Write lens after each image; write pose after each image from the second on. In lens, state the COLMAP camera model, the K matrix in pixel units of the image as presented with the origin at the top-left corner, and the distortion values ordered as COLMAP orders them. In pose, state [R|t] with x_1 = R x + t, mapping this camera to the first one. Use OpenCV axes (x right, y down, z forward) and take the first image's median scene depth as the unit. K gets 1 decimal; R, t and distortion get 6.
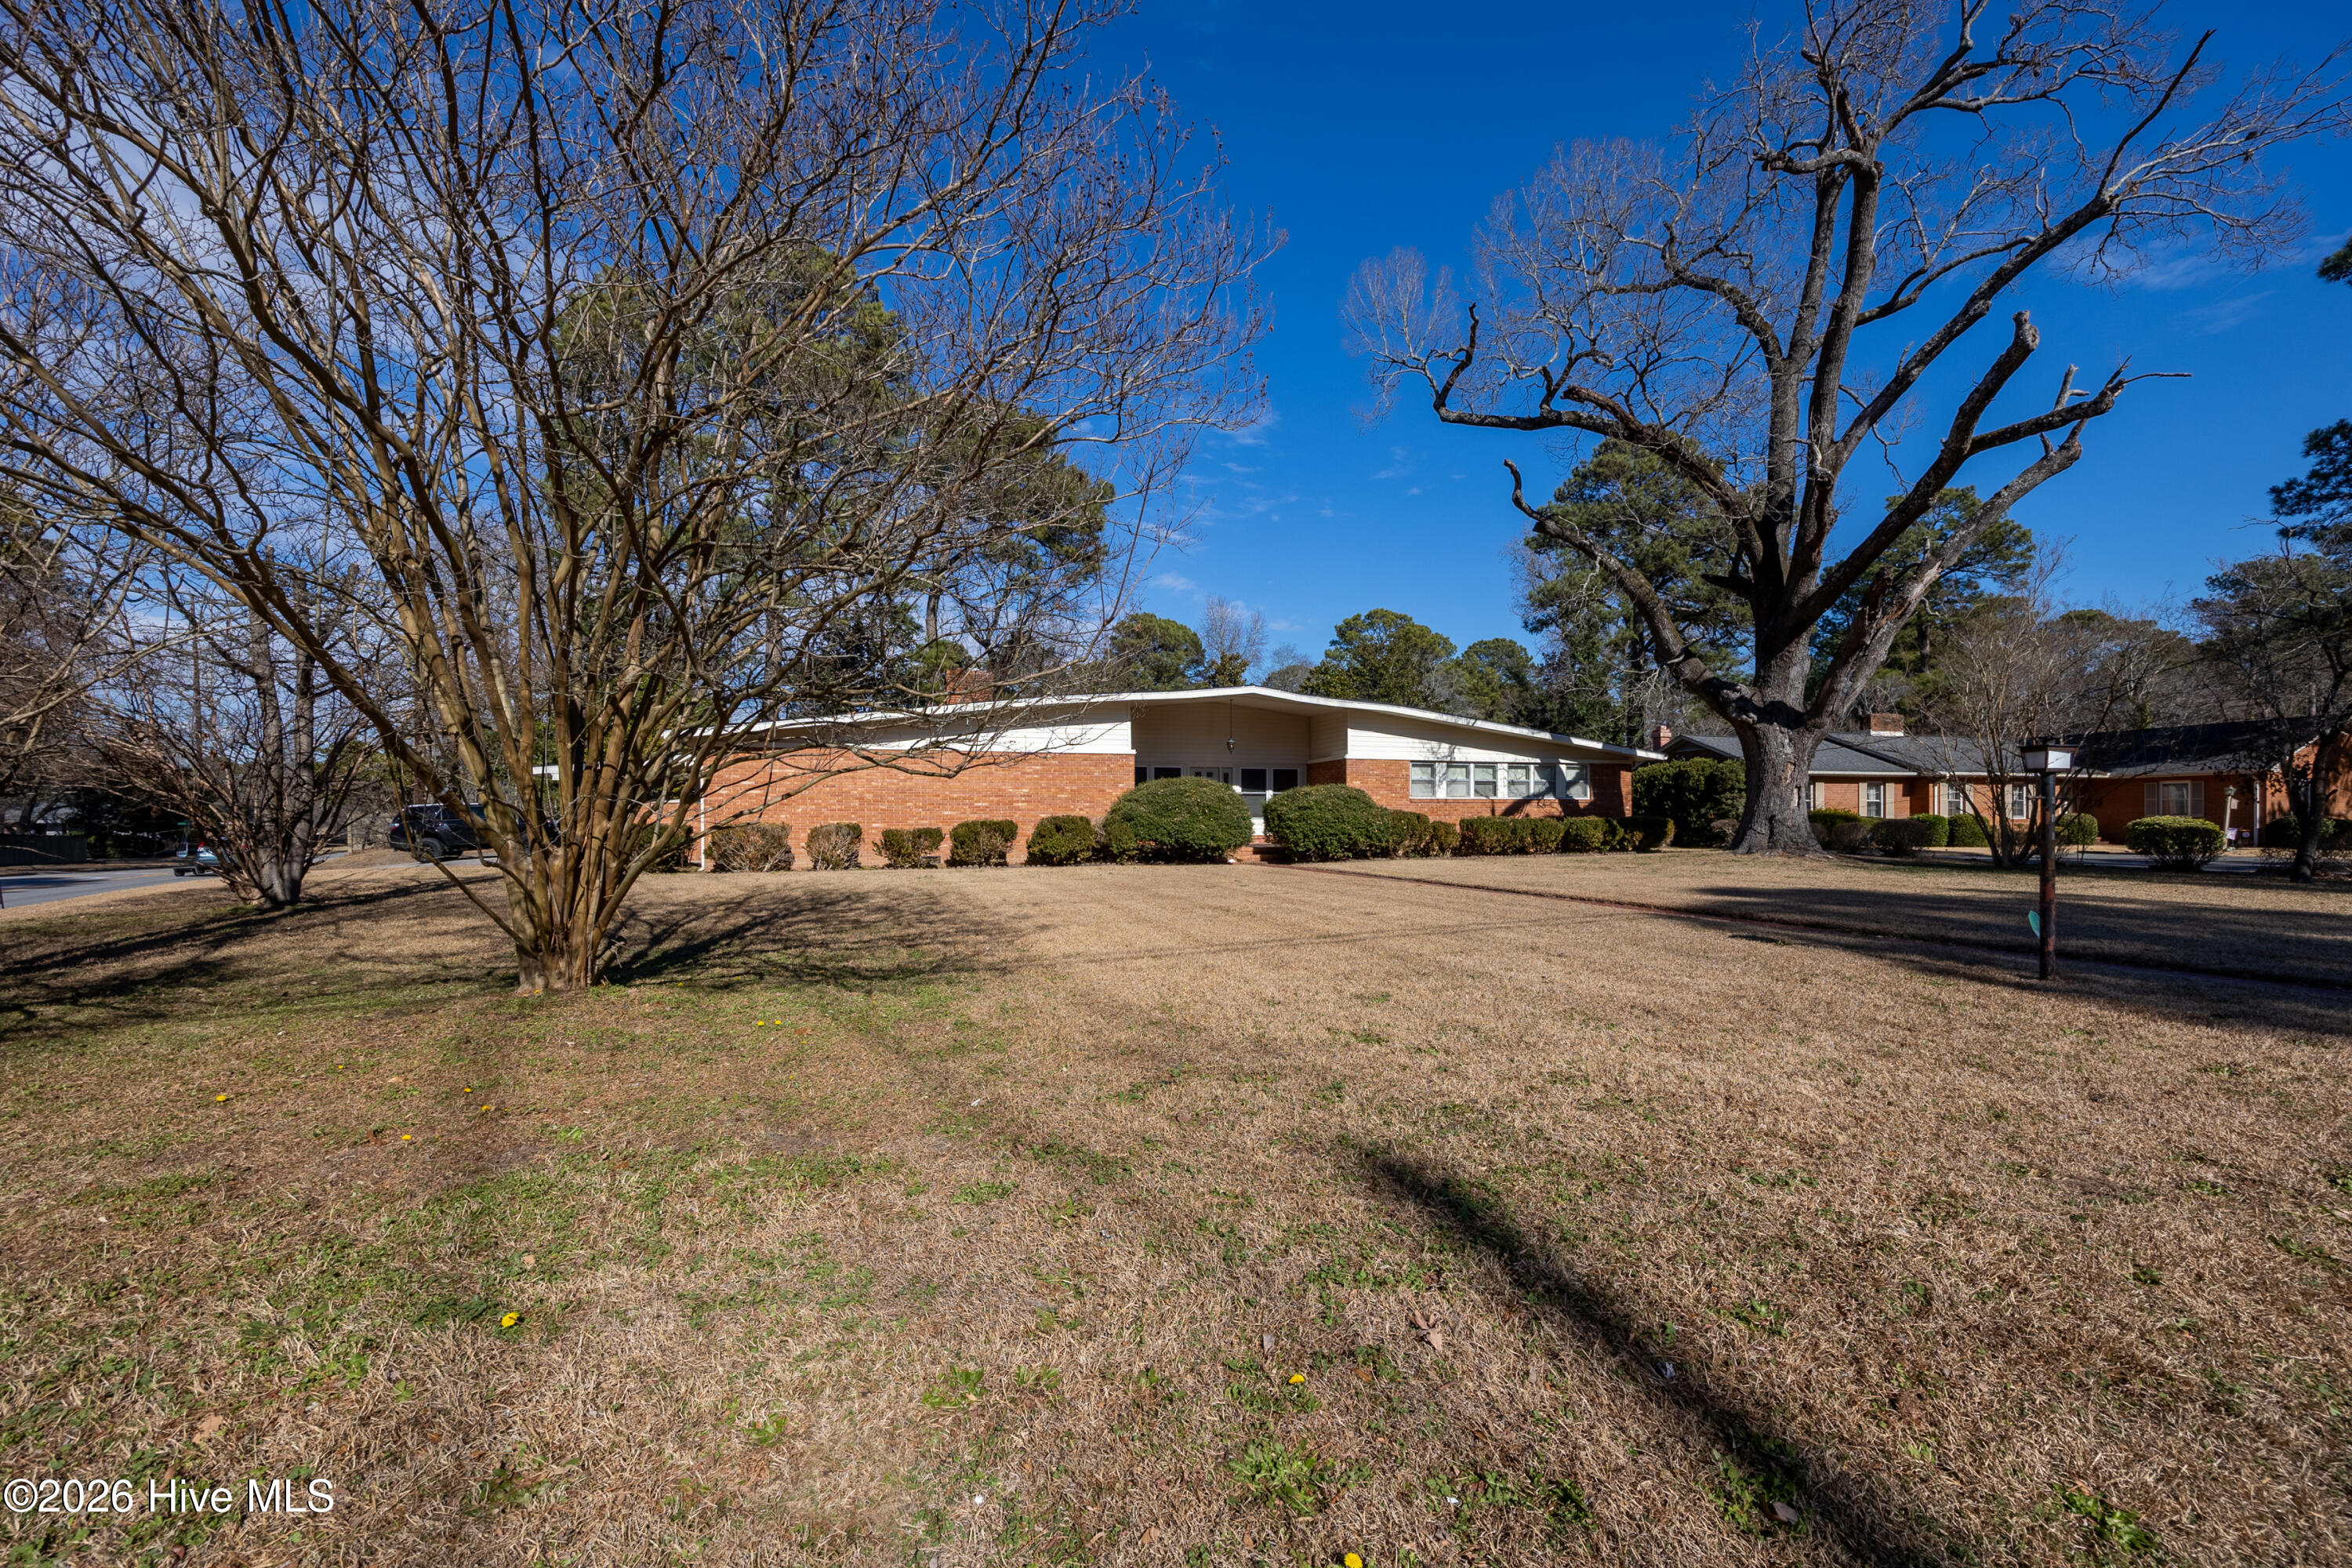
lens RADIAL K [[922.9, 0, 1188.8], [0, 922.9, 833.6], [0, 0, 1]] dist [-0.000541, -0.000006]
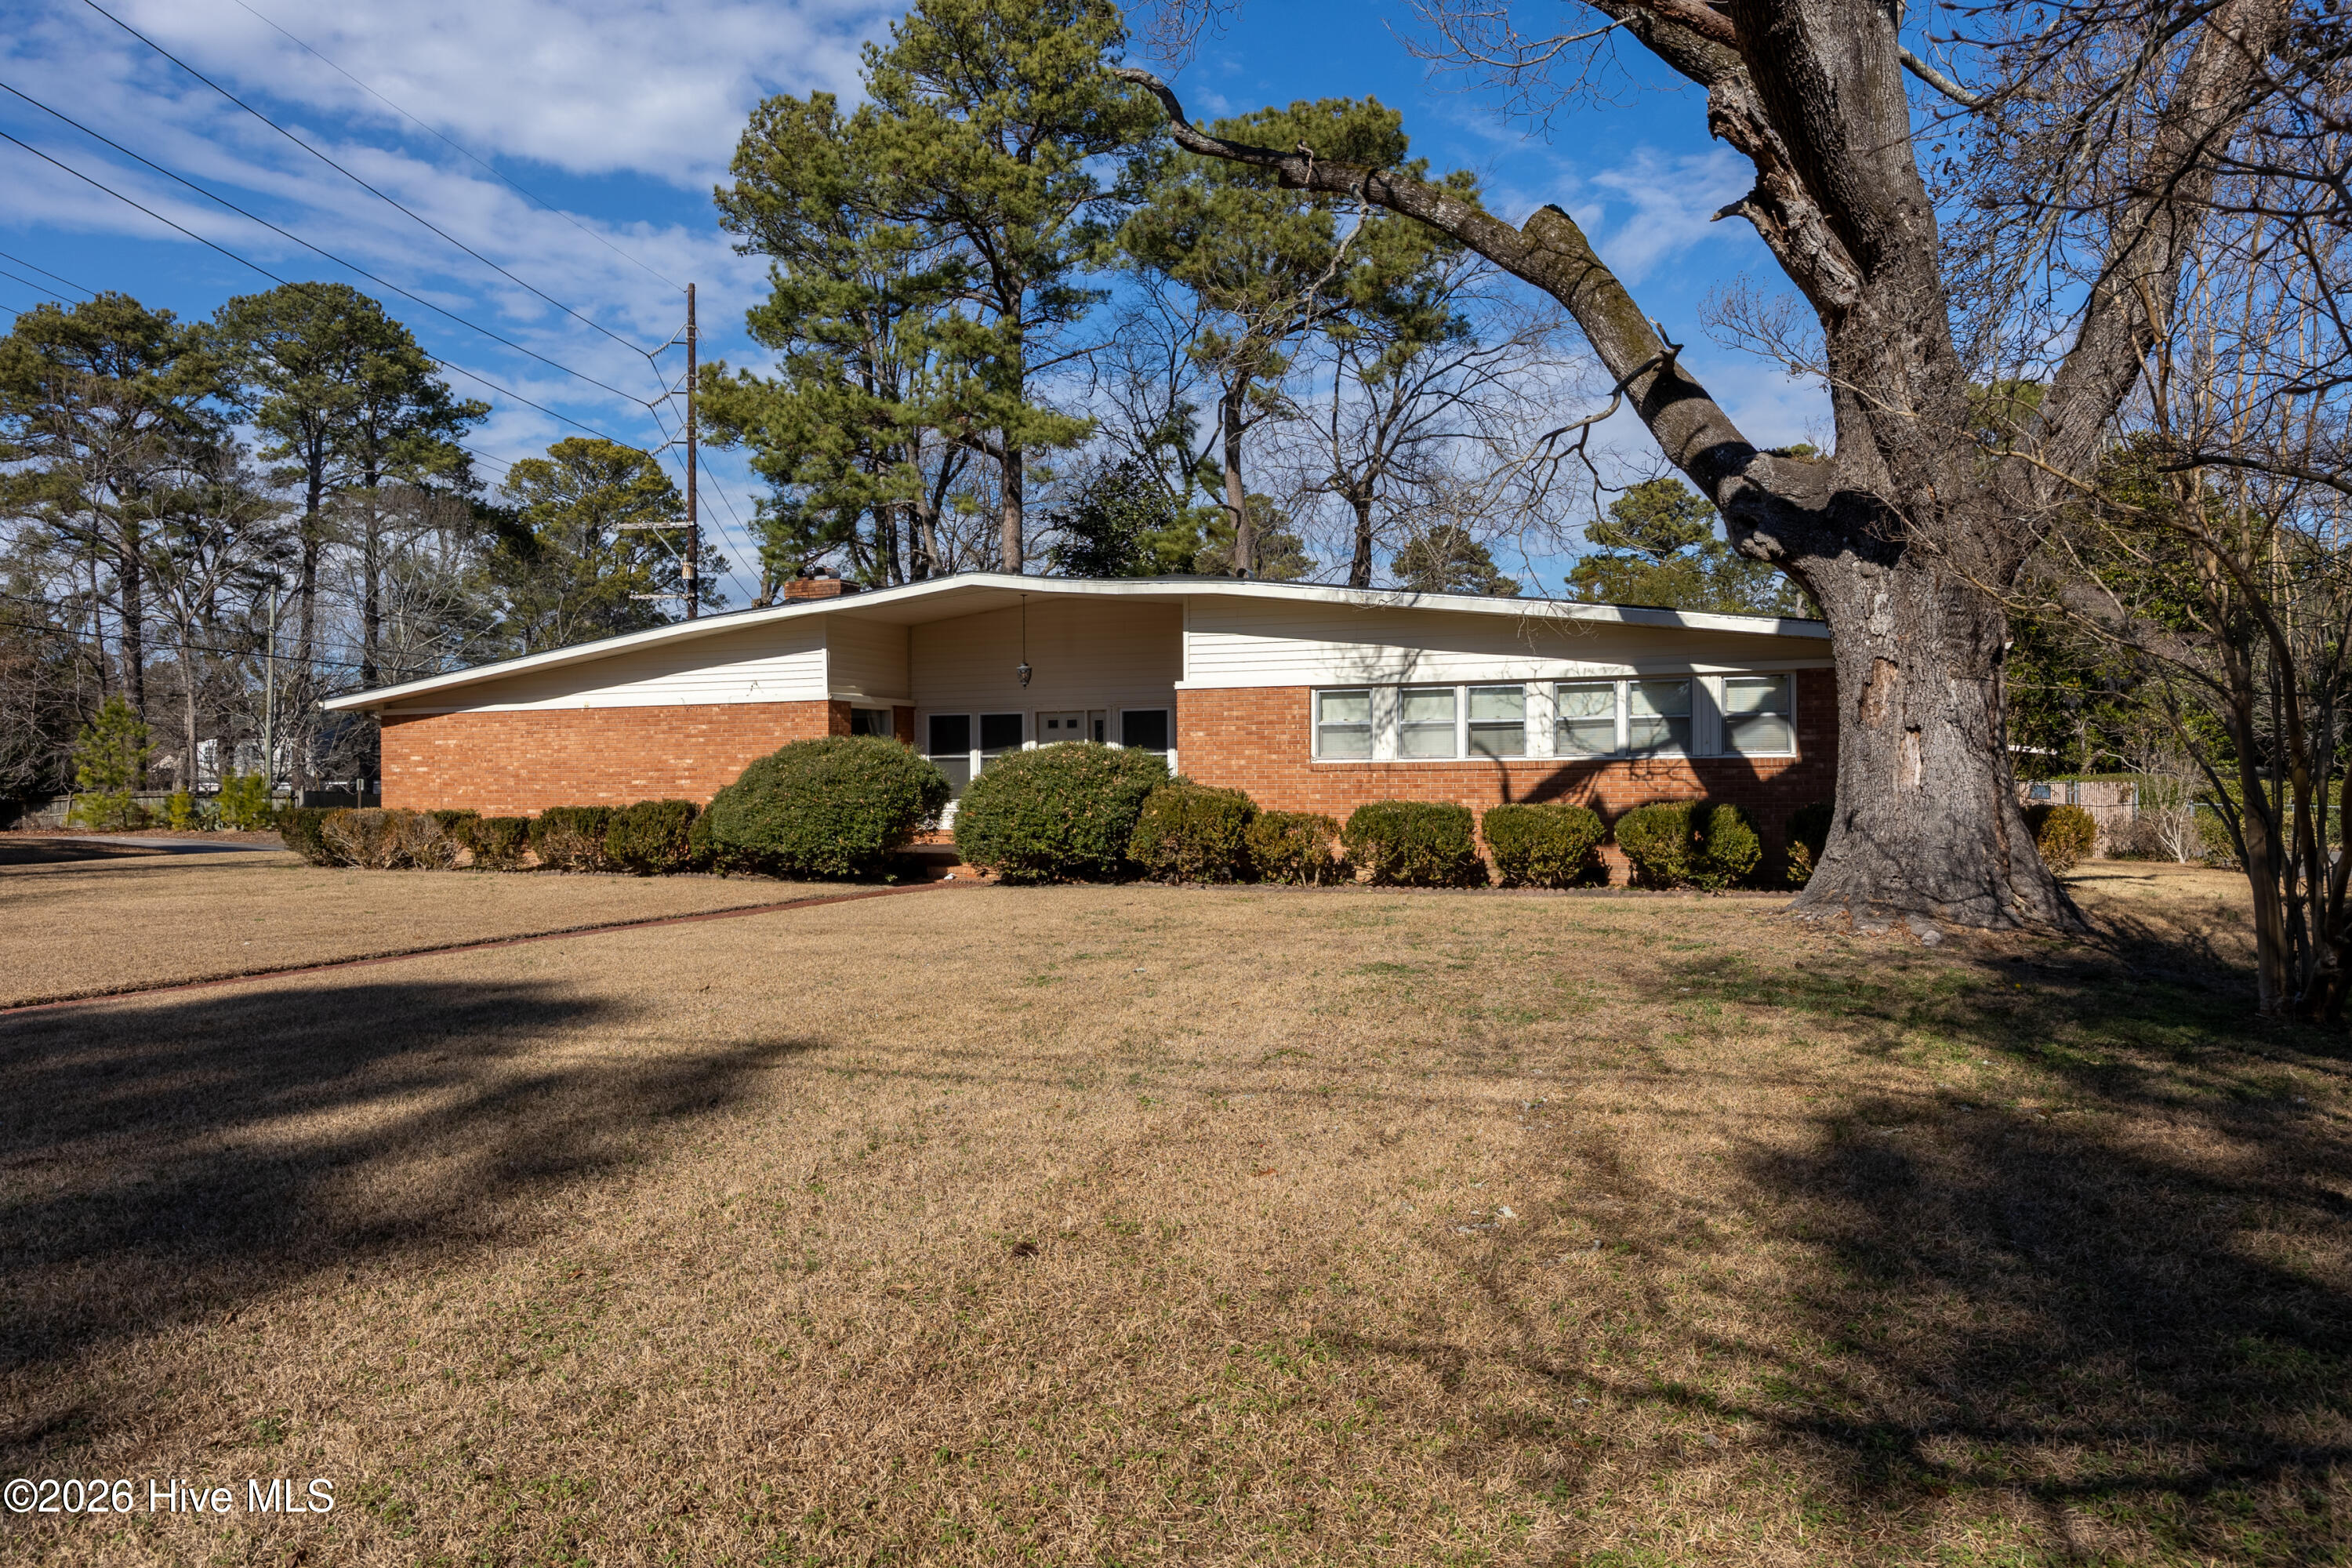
lens RADIAL K [[1534.2, 0, 1175.4], [0, 1534.2, 788.4], [0, 0, 1]] dist [0.007028, 0.001065]
pose [[0.758602, 0.001847, -0.651551, 0.717499], [-0.005820, 0.999975, -0.003941, -0.020876], [0.651528, 0.006782, 0.758594, 0.331038]]
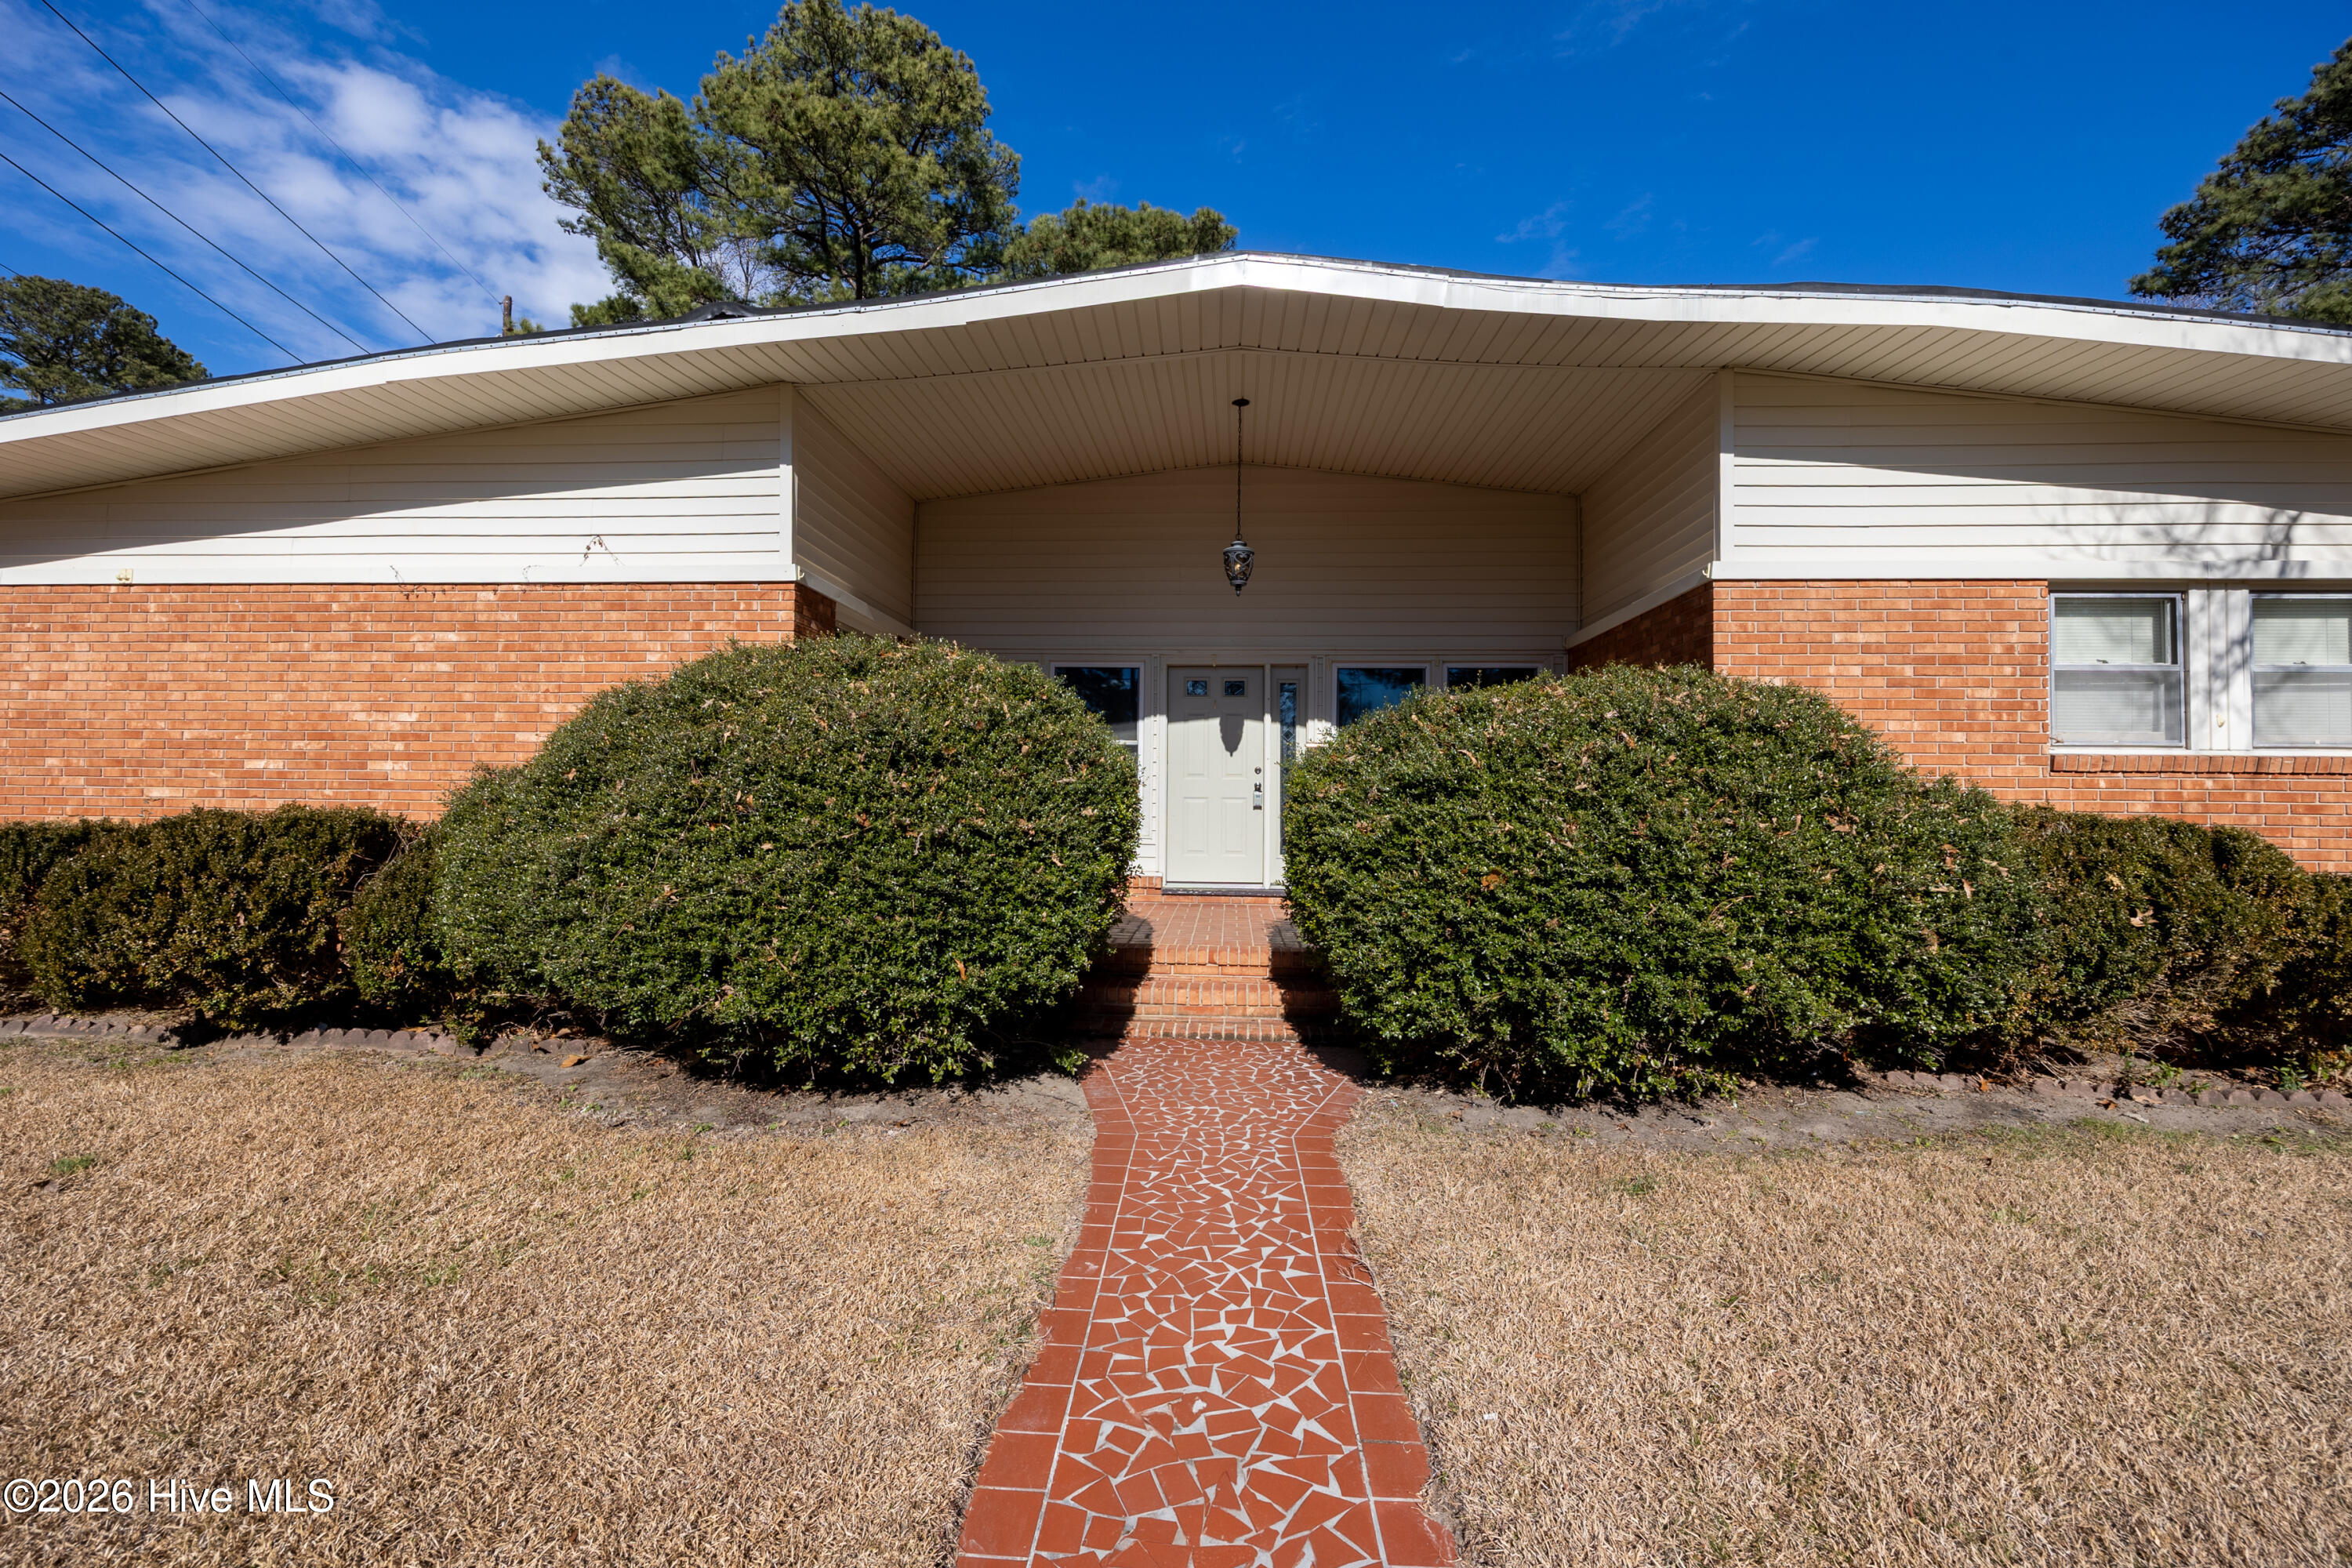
lens RADIAL K [[918.6, 0, 1176.0], [0, 918.6, 784.0], [0, 0, 1]] dist [-0.000767, -0.000146]
pose [[0.927709, 0.007825, -0.373223, 0.128908], [-0.022841, 0.999097, -0.035829, -0.018376], [0.372606, 0.041763, 0.927050, 0.719963]]
